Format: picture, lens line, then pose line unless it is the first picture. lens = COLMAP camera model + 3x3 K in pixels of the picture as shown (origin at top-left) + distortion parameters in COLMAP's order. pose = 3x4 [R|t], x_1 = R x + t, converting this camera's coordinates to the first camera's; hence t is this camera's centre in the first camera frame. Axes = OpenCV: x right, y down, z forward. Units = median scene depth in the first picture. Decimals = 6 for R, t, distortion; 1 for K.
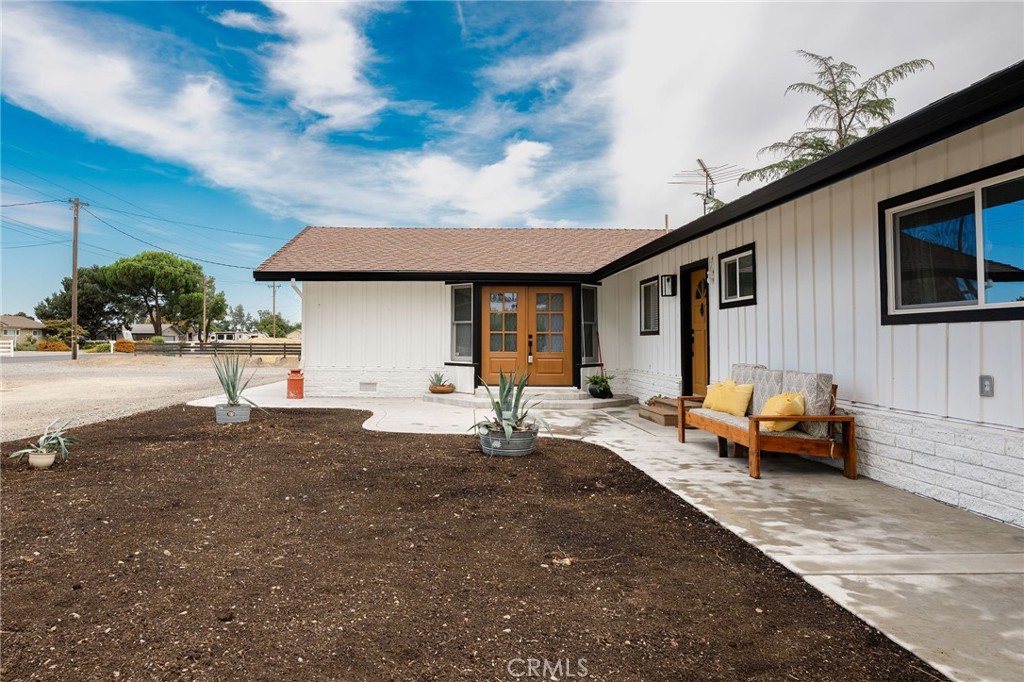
lens RADIAL K [[572.2, 0, 516.4], [0, 572.2, 332.5], [0, 0, 1]] dist [0.001352, -0.000234]
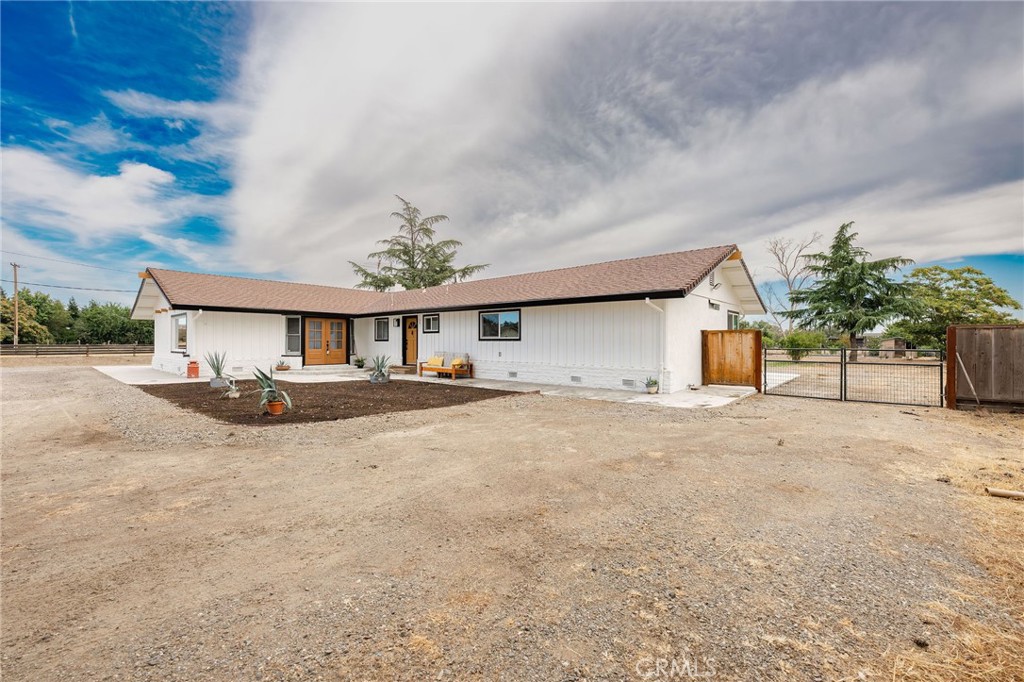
lens RADIAL K [[410.0, 0, 512.8], [0, 410.0, 342.7], [0, 0, 1]] dist [-0.000402, -0.000185]
pose [[0.655017, -0.003240, 0.755607, -0.129682], [-0.014551, 0.999751, 0.016901, -0.004836], [-0.755474, -0.022065, 0.654807, -0.101850]]
